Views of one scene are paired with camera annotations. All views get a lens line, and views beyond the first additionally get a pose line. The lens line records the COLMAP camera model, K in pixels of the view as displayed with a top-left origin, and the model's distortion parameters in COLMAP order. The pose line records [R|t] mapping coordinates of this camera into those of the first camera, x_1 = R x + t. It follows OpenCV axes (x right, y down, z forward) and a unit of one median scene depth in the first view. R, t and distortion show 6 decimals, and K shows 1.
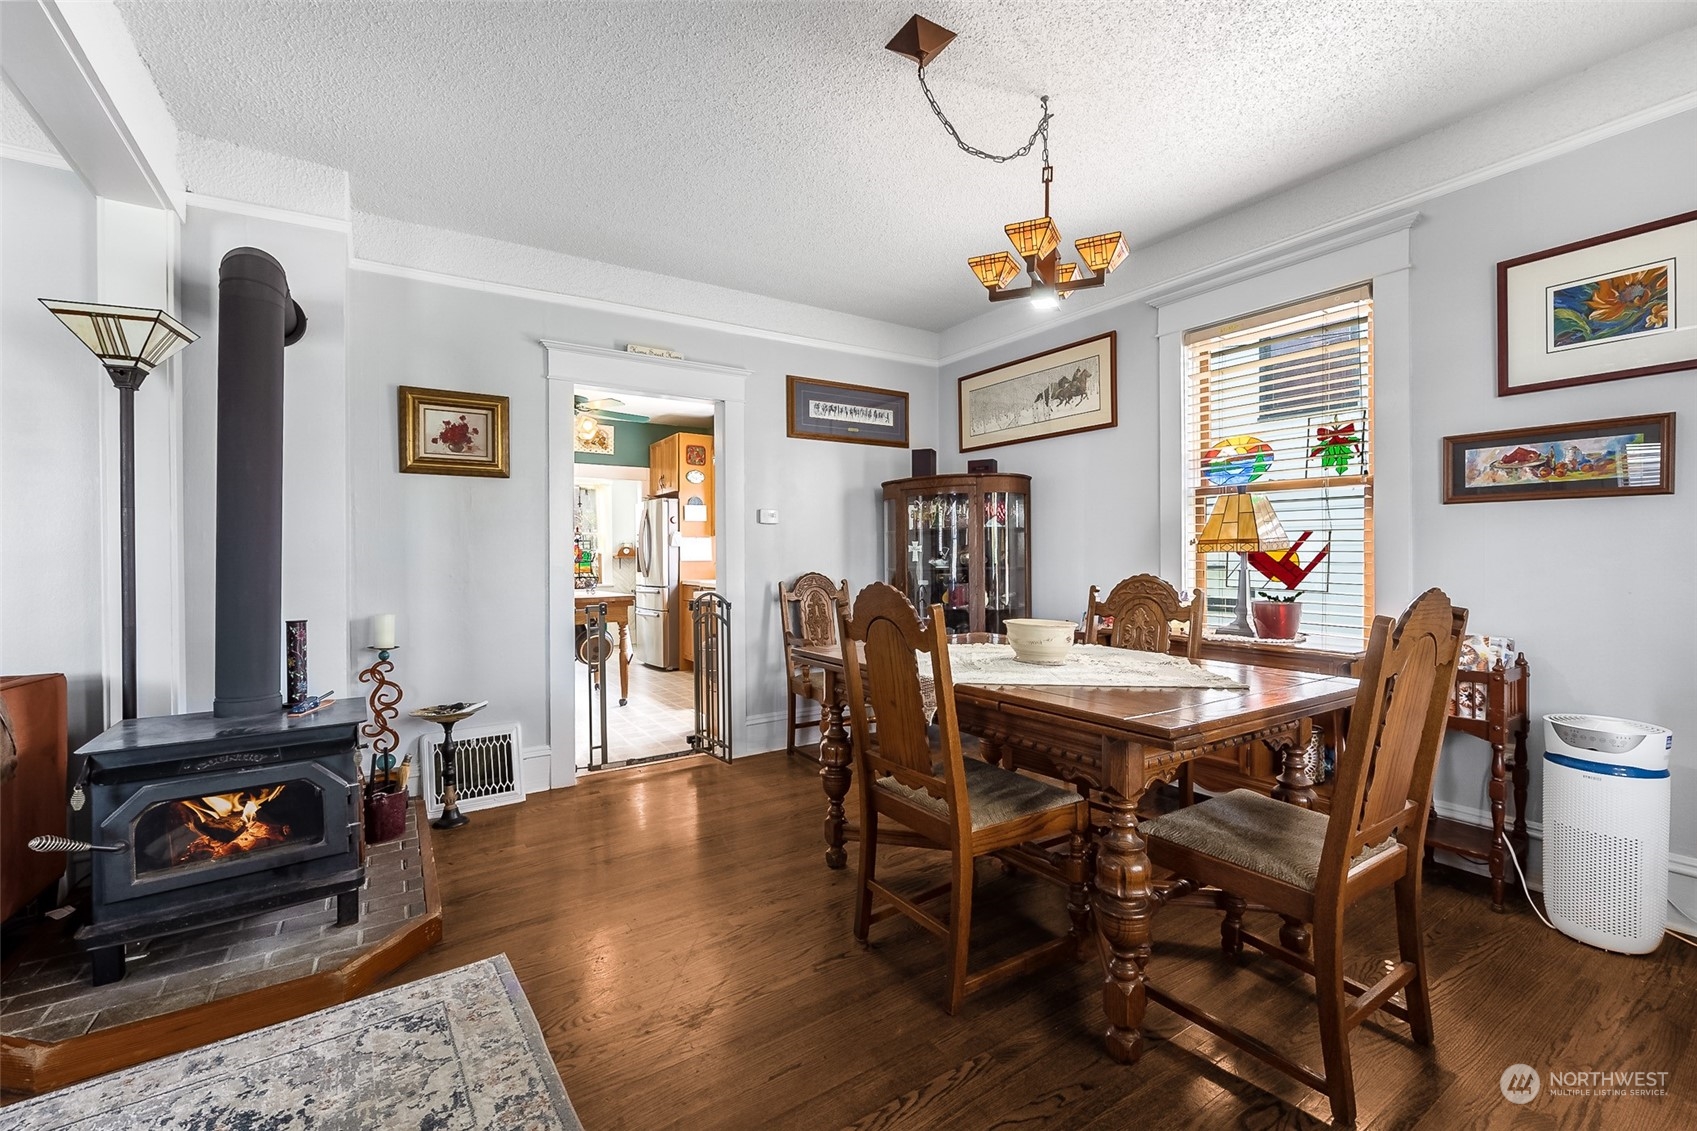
lens RADIAL K [[694.7, 0, 830.3], [0, 694.7, 559.6], [0, 0, 1]] dist [-0.008029, 0.000503]
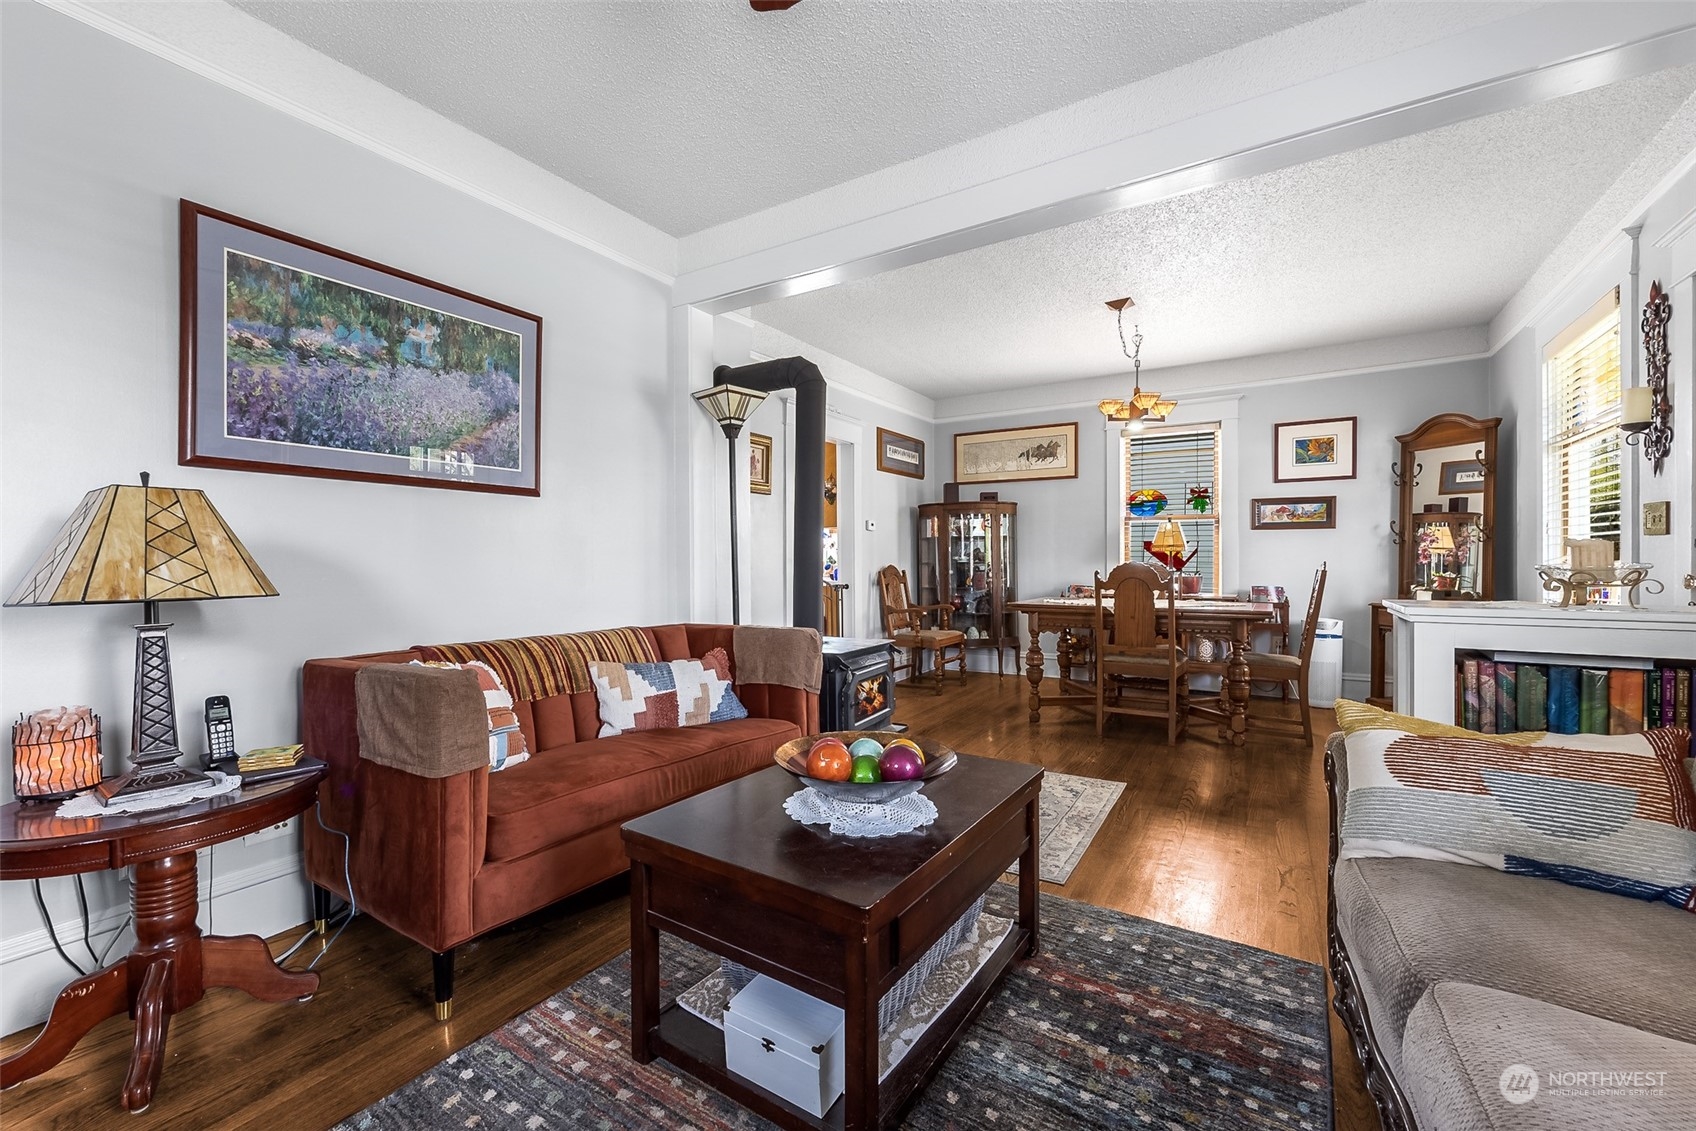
lens RADIAL K [[694.3, 0, 839.4], [0, 694.3, 568.0], [0, 0, 1]] dist [-0.008029, 0.000503]
pose [[0.907042, -0.001517, 0.421038, -0.956688], [-0.000279, 0.999991, 0.004204, 0.024685], [-0.421041, -0.003931, 0.907033, -0.341902]]
